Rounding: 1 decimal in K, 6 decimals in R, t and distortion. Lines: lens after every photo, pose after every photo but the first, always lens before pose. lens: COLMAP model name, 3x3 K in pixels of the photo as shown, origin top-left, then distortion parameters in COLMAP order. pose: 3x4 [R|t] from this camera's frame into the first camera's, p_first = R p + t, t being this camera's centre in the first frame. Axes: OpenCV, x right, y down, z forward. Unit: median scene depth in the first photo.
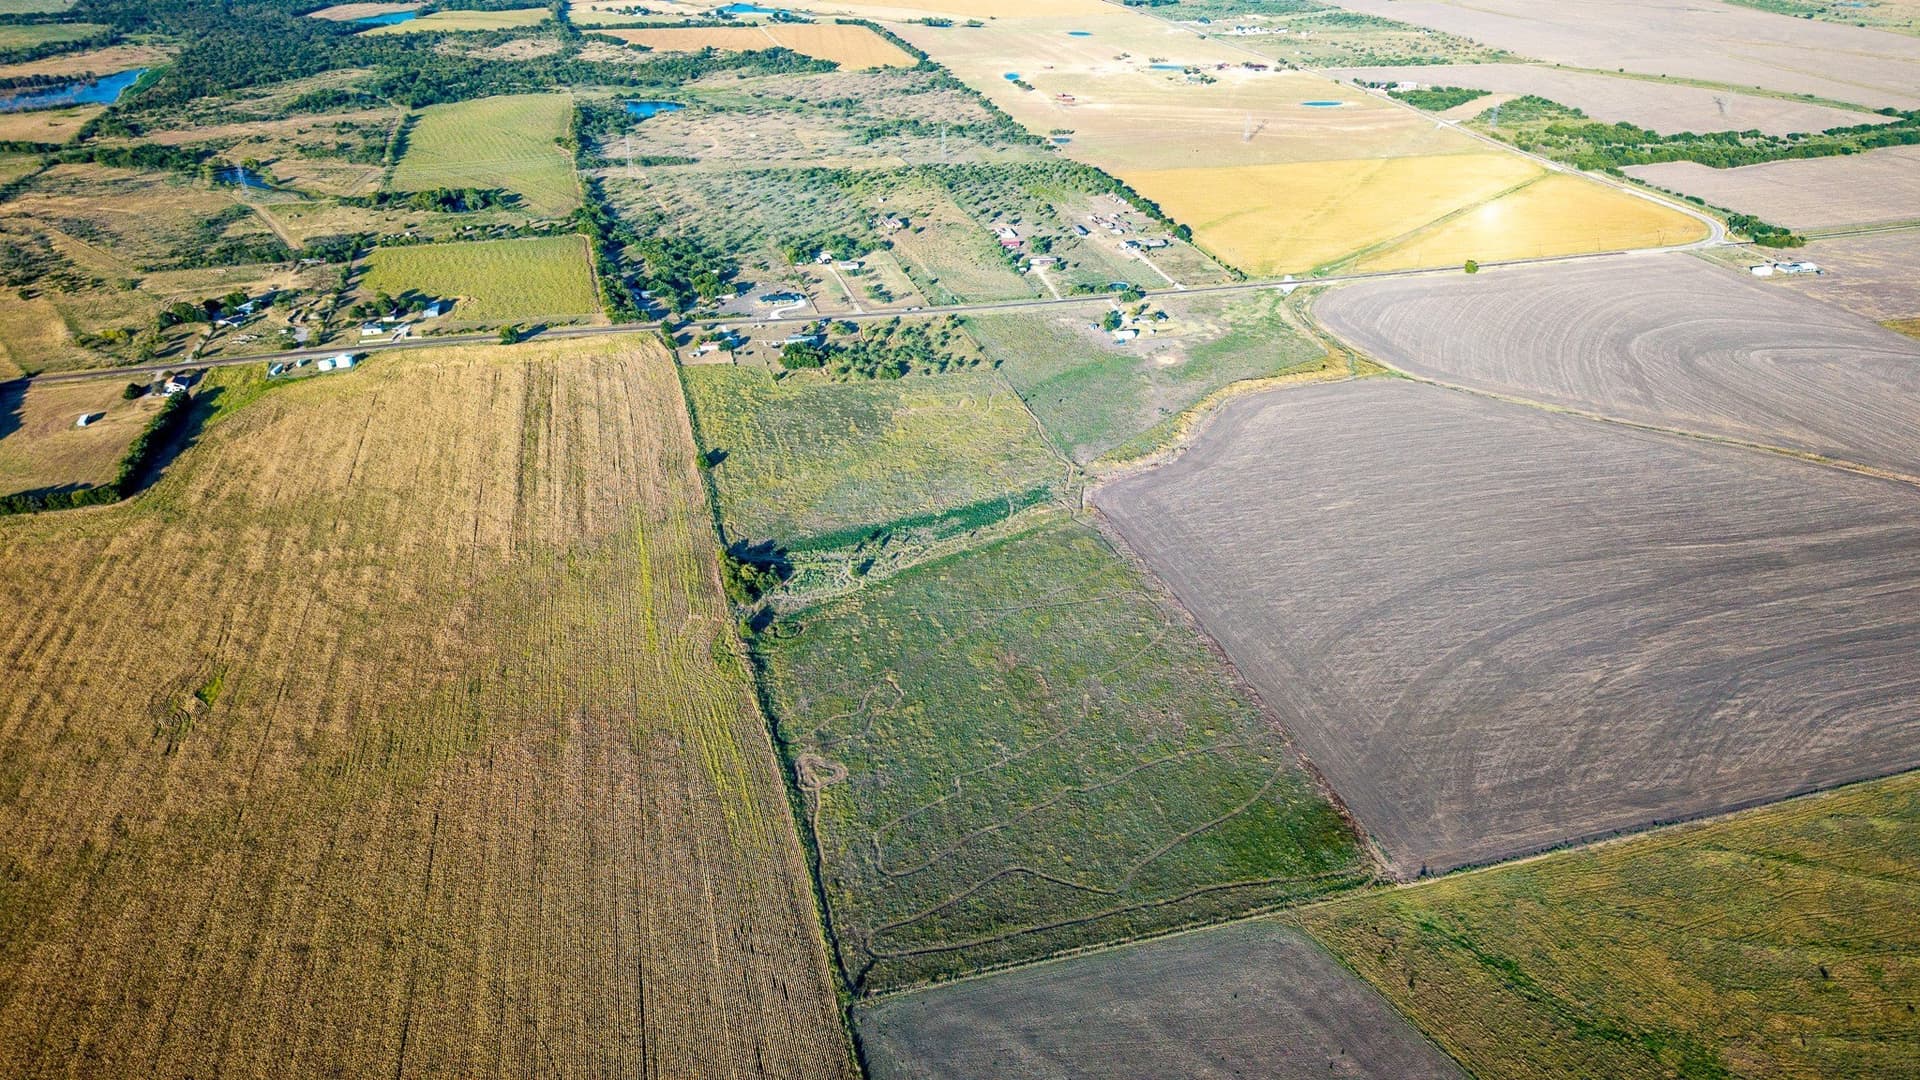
lens RADIAL K [[1287.5, 0, 965.0], [0, 1287.5, 547.2], [0, 0, 1]] dist [0.058640, -0.049551]
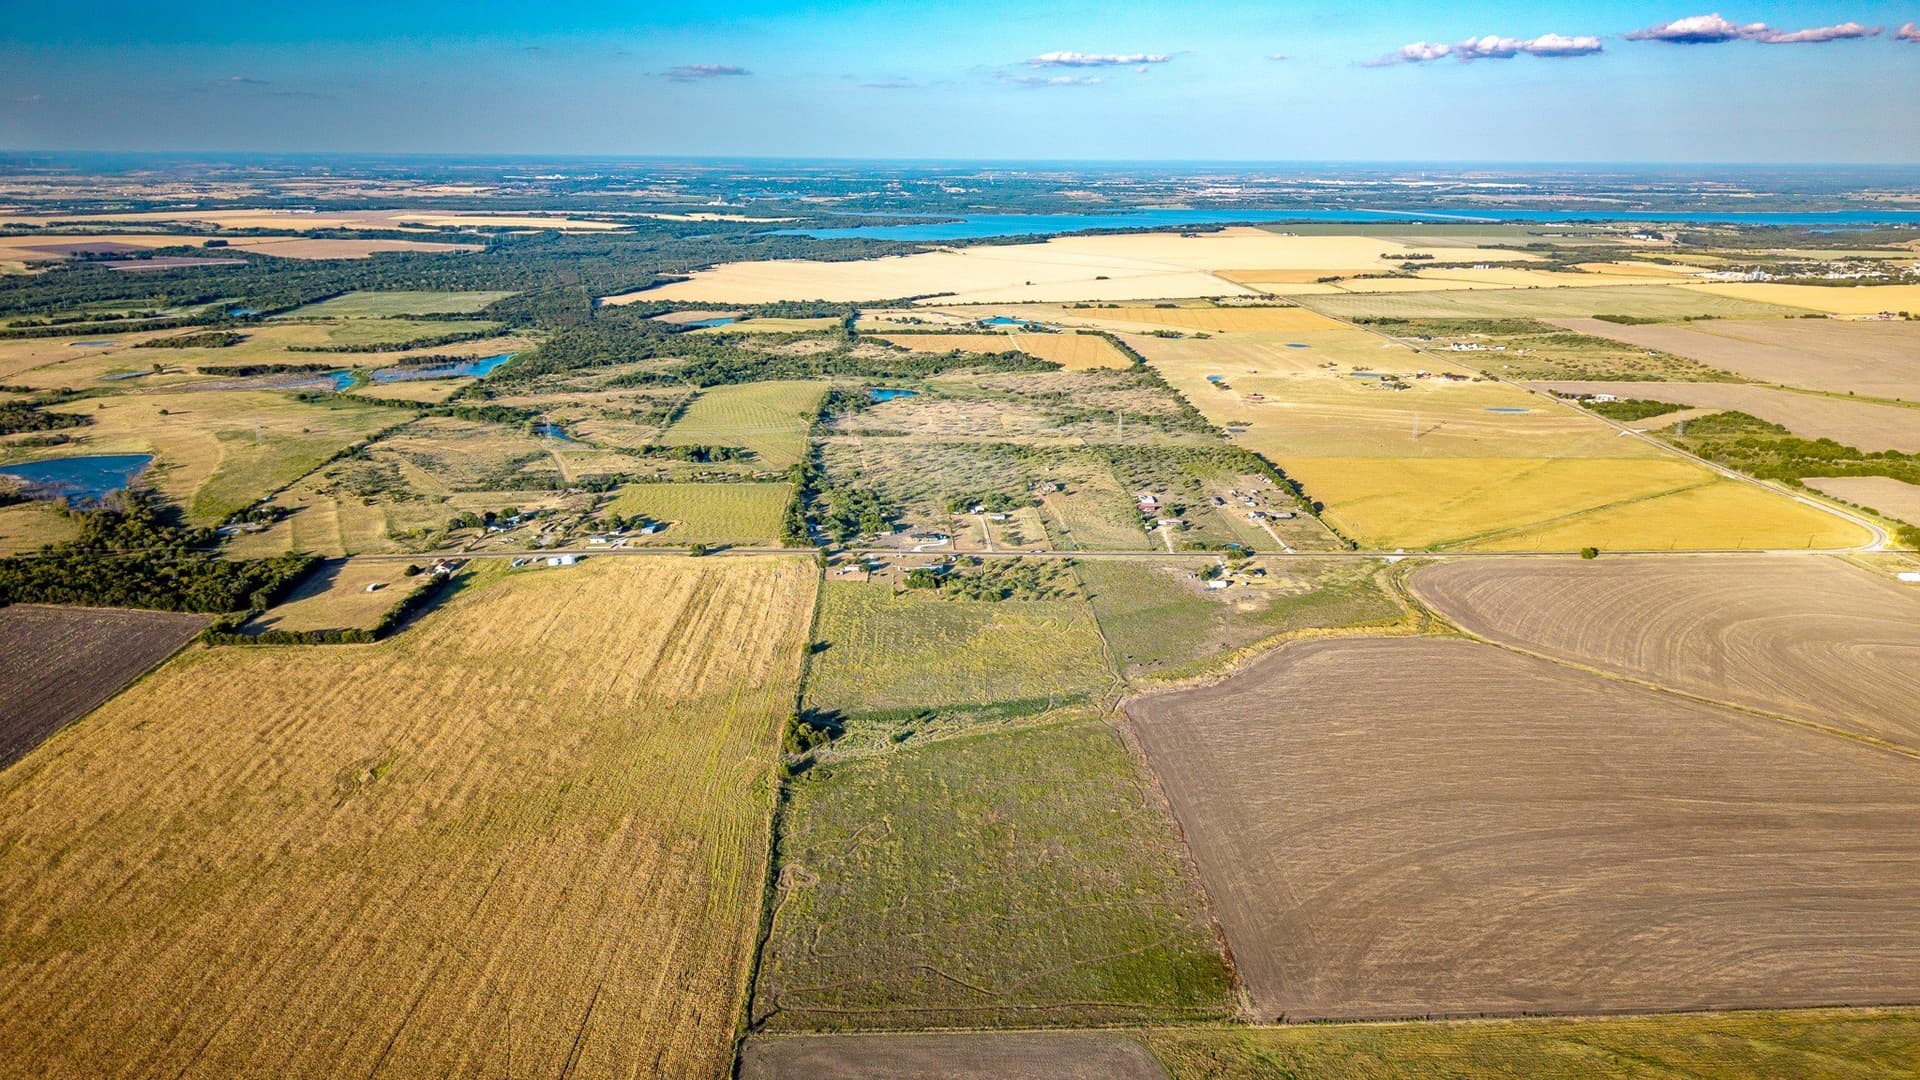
lens RADIAL K [[1289.0, 0, 960.0], [0, 1289.0, 540.0], [0, 0, 1]] dist [0.044014, -0.024123]
pose [[0.972238, 0.059186, -0.226385, 0.163601], [-0.109660, 0.969908, -0.217376, 0.064942], [0.206707, 0.236167, 0.949472, -0.105647]]
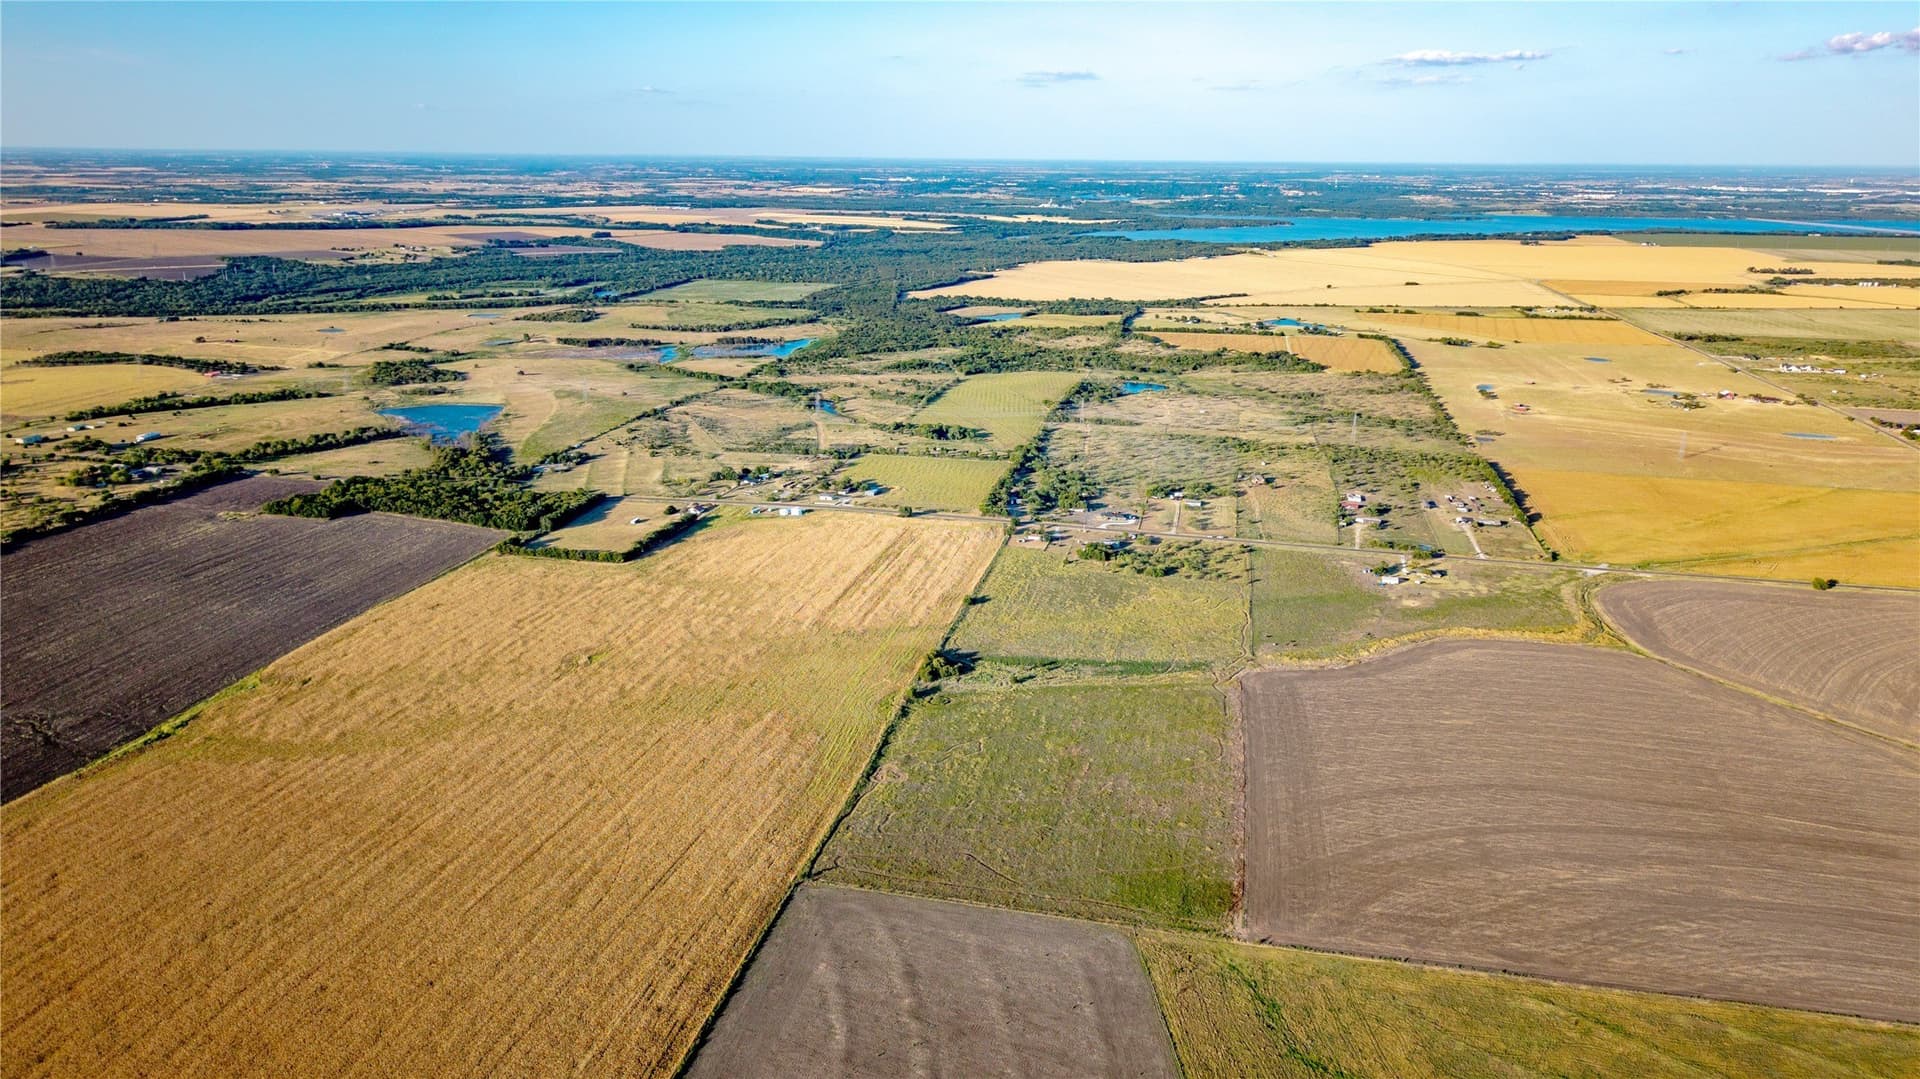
lens RADIAL K [[1283.3, 0, 960.0], [0, 1283.3, 539.5], [0, 0, 1]] dist [0.095268, -0.126144]
pose [[0.879810, 0.131463, -0.456785, 0.317331], [-0.234757, 0.955788, -0.177086, 0.090537], [0.413309, 0.263035, 0.871773, -0.144794]]
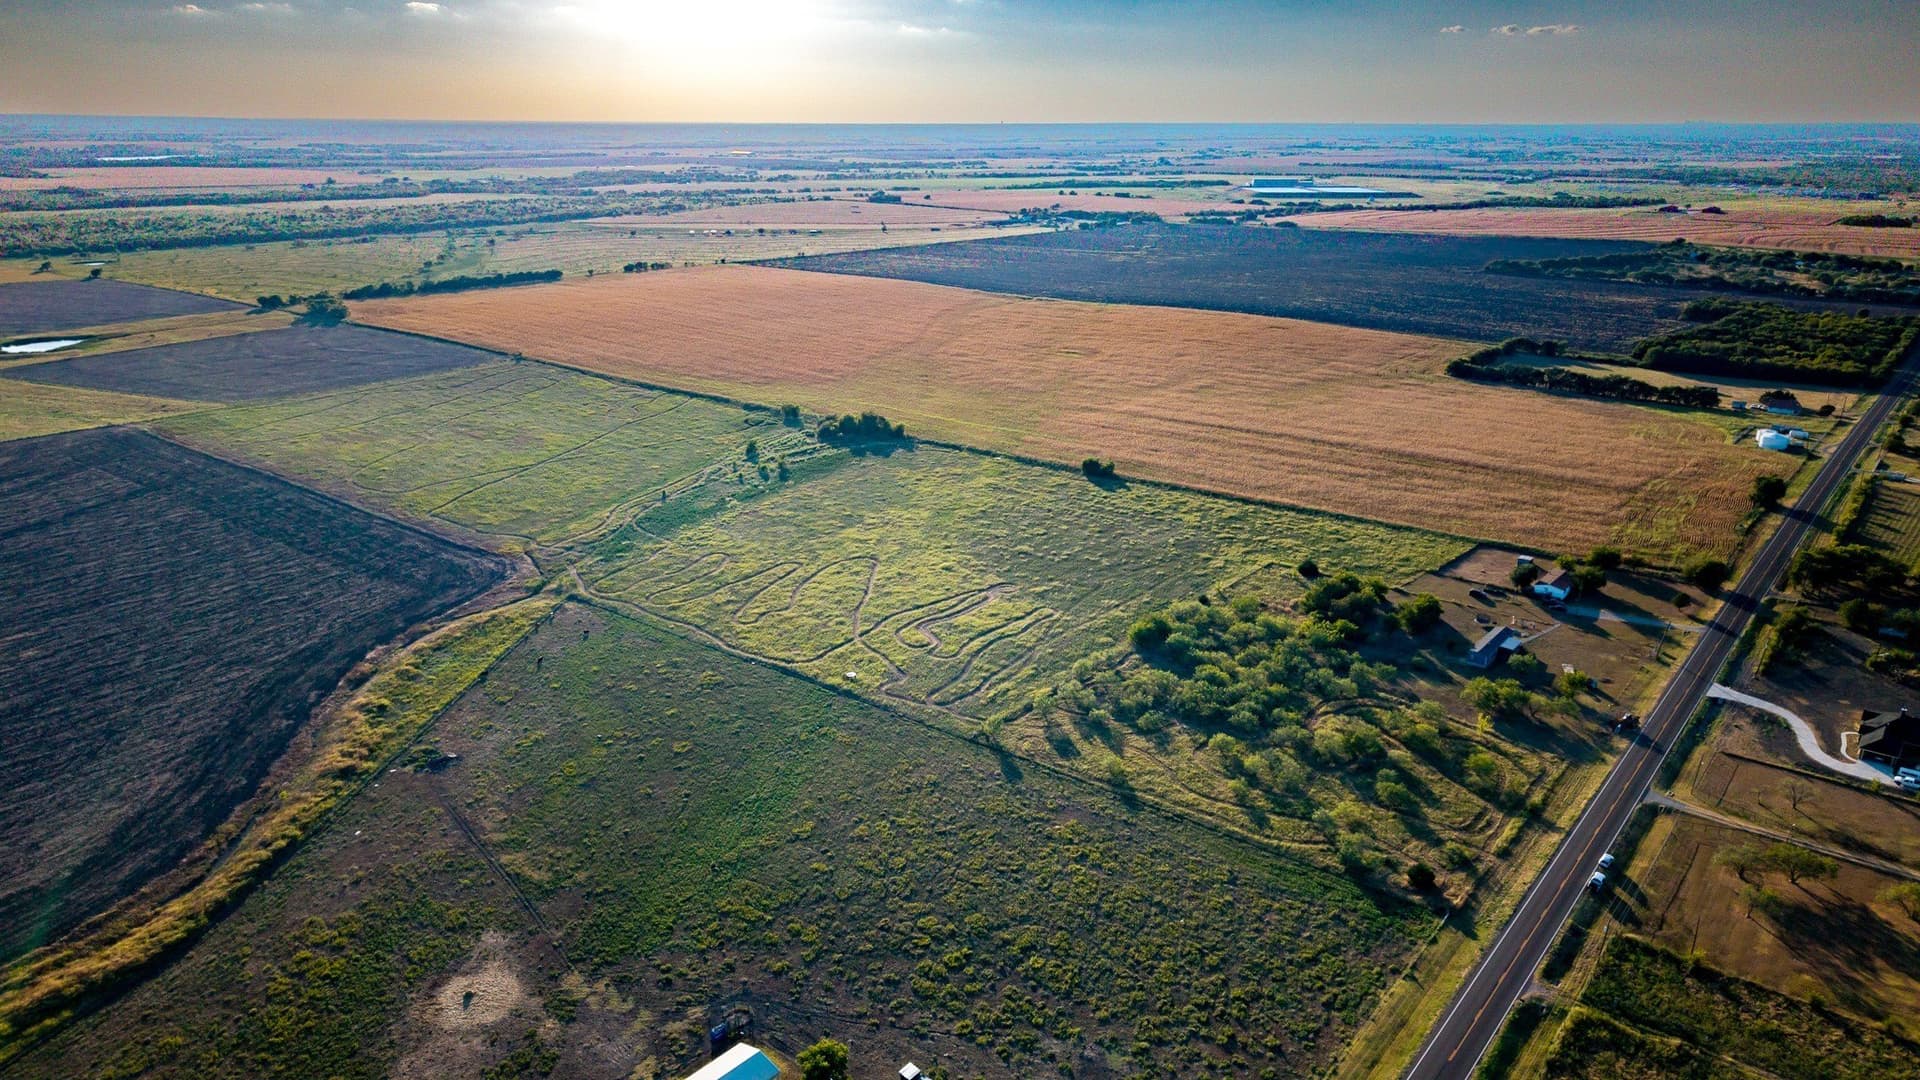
lens RADIAL K [[1287.5, 0, 965.0], [0, 1287.5, 547.2], [0, 0, 1]] dist [0.058640, -0.049551]
pose [[-0.818598, 0.162861, -0.550794, 0.201637], [-0.302678, 0.692682, 0.654659, -0.384551], [0.488143, 0.702615, -0.517734, 1.108776]]
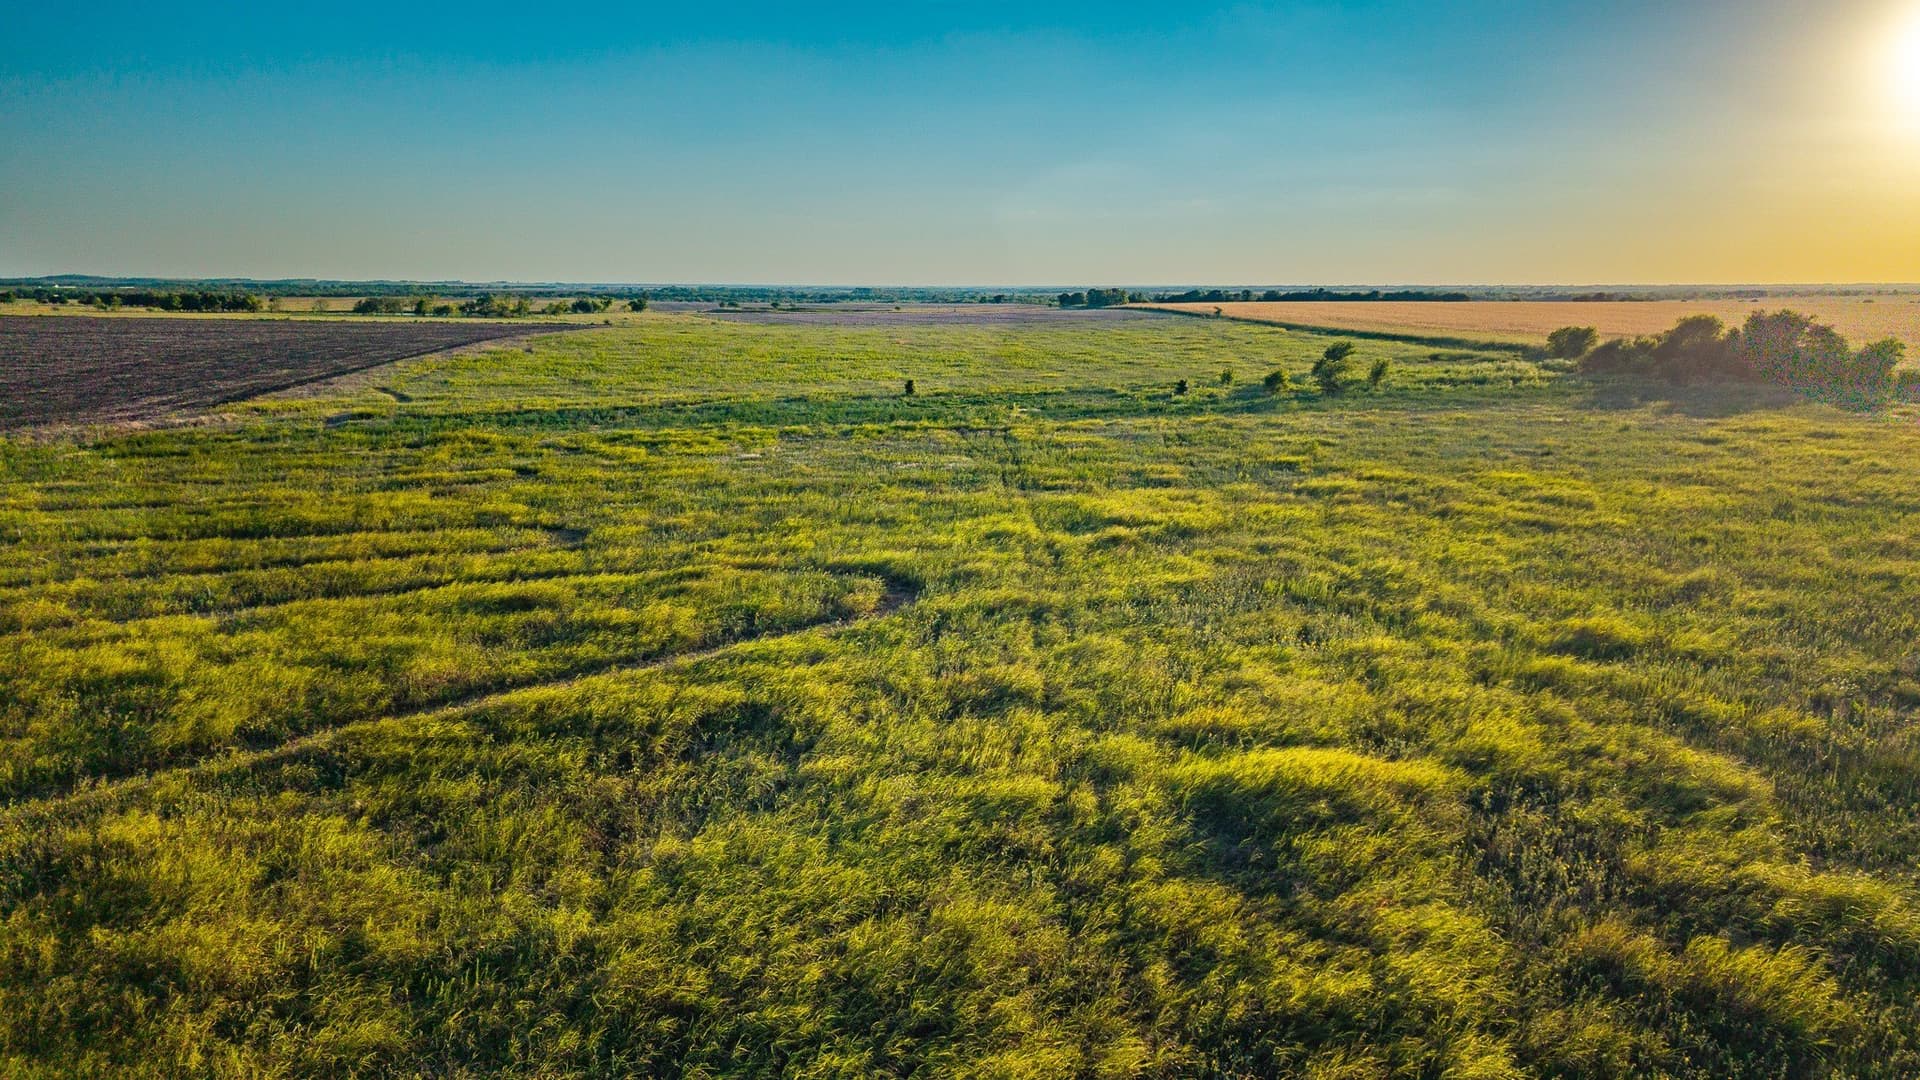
lens RADIAL K [[1287.5, 0, 965.0], [0, 1287.5, 547.2], [0, 0, 1]] dist [0.058640, -0.049551]
pose [[-0.981755, -0.057032, 0.181394, -0.039919], [0.078617, 0.746862, 0.660316, -0.109937], [-0.173135, 0.662529, -0.728752, 0.898376]]
